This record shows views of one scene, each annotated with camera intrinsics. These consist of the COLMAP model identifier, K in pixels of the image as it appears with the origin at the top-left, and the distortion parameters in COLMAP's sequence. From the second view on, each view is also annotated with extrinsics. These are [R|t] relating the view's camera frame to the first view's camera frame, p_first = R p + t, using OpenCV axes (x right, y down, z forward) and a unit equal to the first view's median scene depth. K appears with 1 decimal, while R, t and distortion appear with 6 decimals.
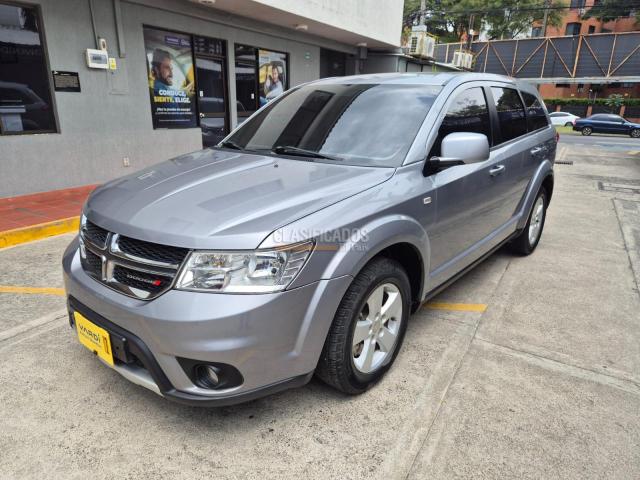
lens RADIAL K [[460.5, 0, 298.0], [0, 460.5, 242.1], [0, 0, 1]] dist [0.008063, 0.002067]
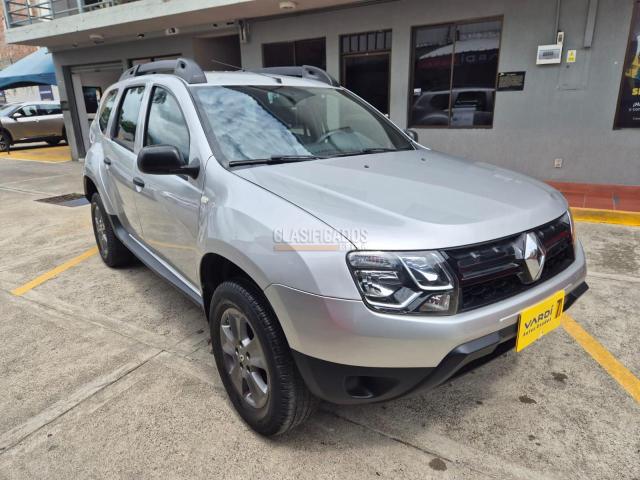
lens RADIAL K [[421.9, 0, 324.2], [0, 421.9, 240.5], [0, 0, 1]] dist [0.016700, -0.001396]
pose [[0.006225, 0.293669, -0.955887, 0.583117], [-0.267303, 0.921610, 0.281397, -0.169570], [0.963592, 0.253760, 0.084235, 0.602202]]
